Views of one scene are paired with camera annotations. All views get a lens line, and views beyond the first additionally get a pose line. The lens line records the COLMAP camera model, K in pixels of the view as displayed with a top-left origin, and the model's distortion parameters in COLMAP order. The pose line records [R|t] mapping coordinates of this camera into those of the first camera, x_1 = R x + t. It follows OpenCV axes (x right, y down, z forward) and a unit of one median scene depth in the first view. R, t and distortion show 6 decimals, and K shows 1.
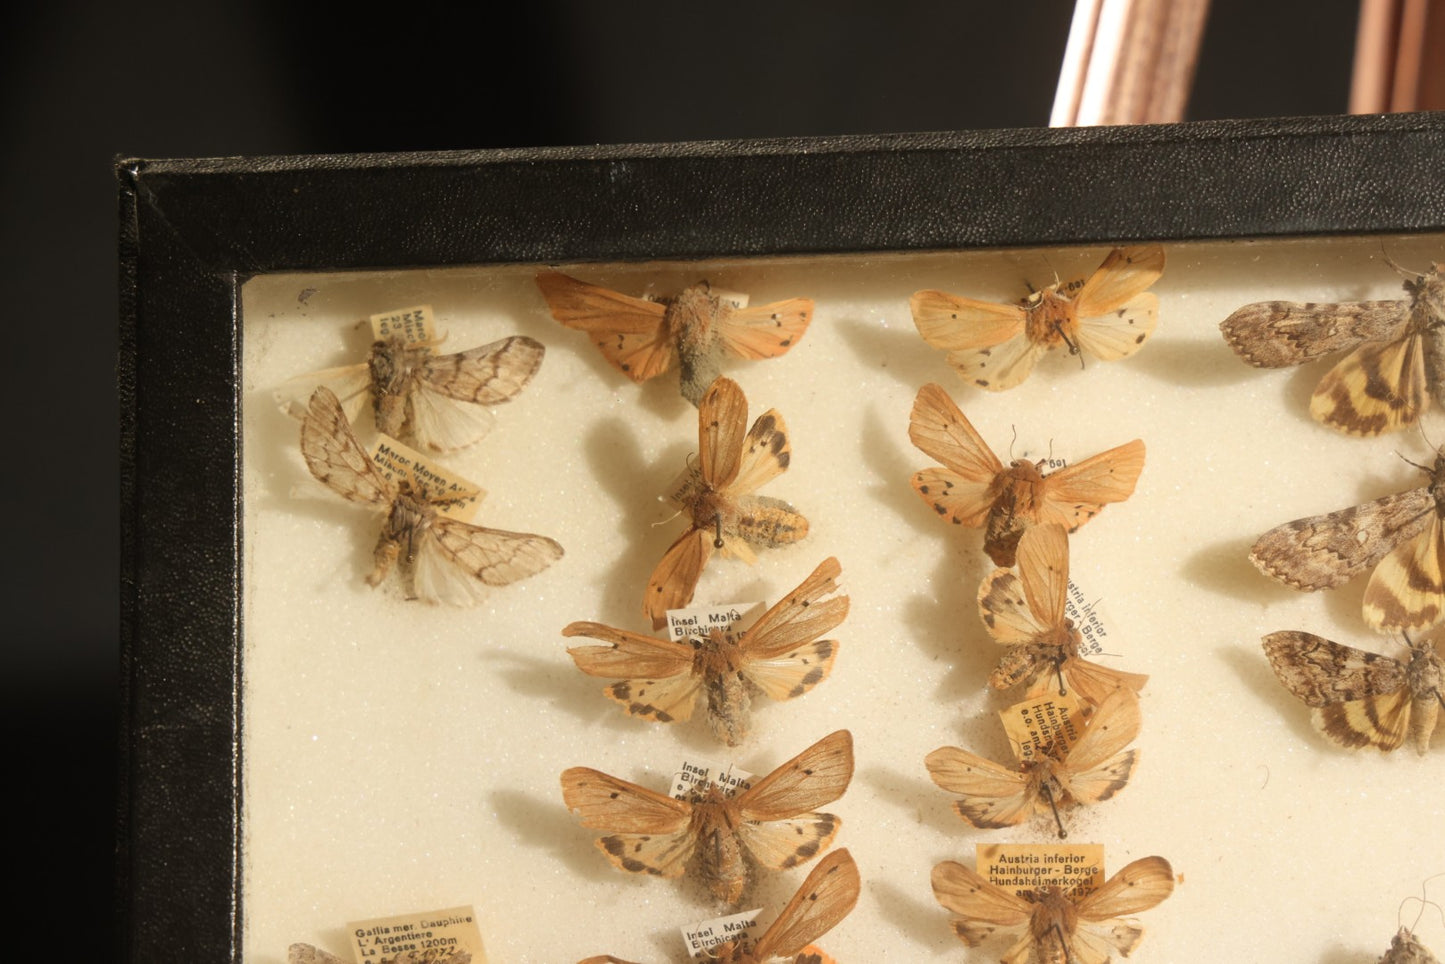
lens RADIAL K [[4051.6, 0, 745.2], [0, 4051.6, 469.4], [0, 0, 1]] dist [0.495814, -0.226240]
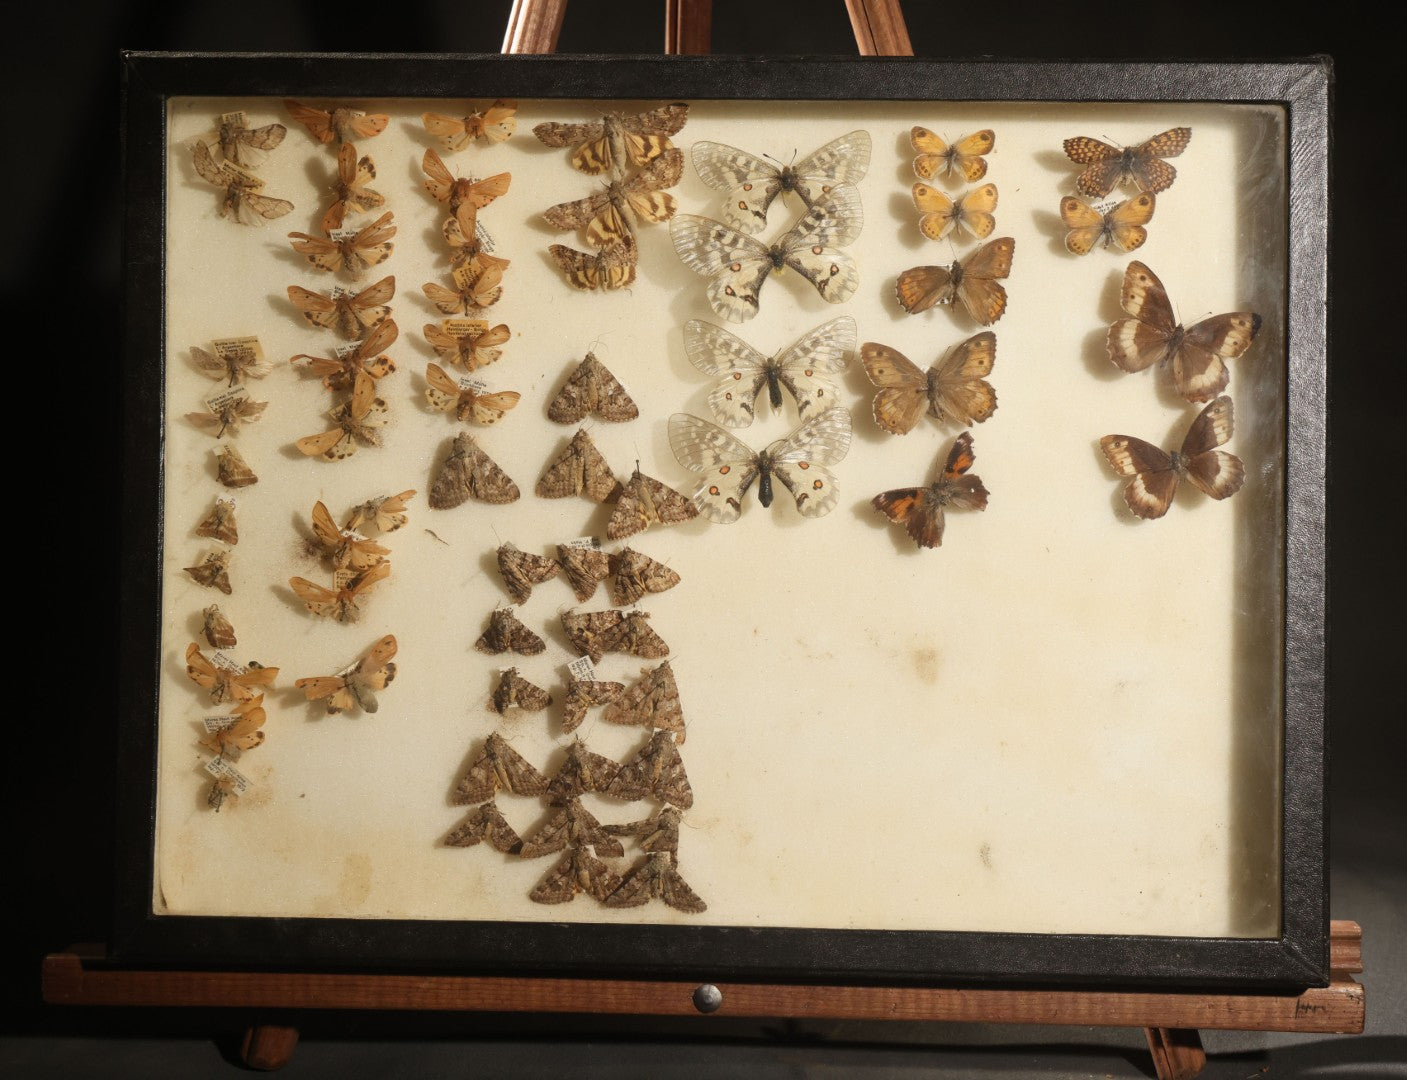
lens RADIAL K [[2162.3, 0, 778.4], [0, 2162.3, 509.0], [0, 0, 1]] dist [0.056704, 0.056394]
pose [[0.998673, 0.028037, 0.043190, 0.222497], [-0.033372, 0.991184, 0.128223, 0.023978], [-0.039214, -0.129494, 0.990805, -0.467105]]
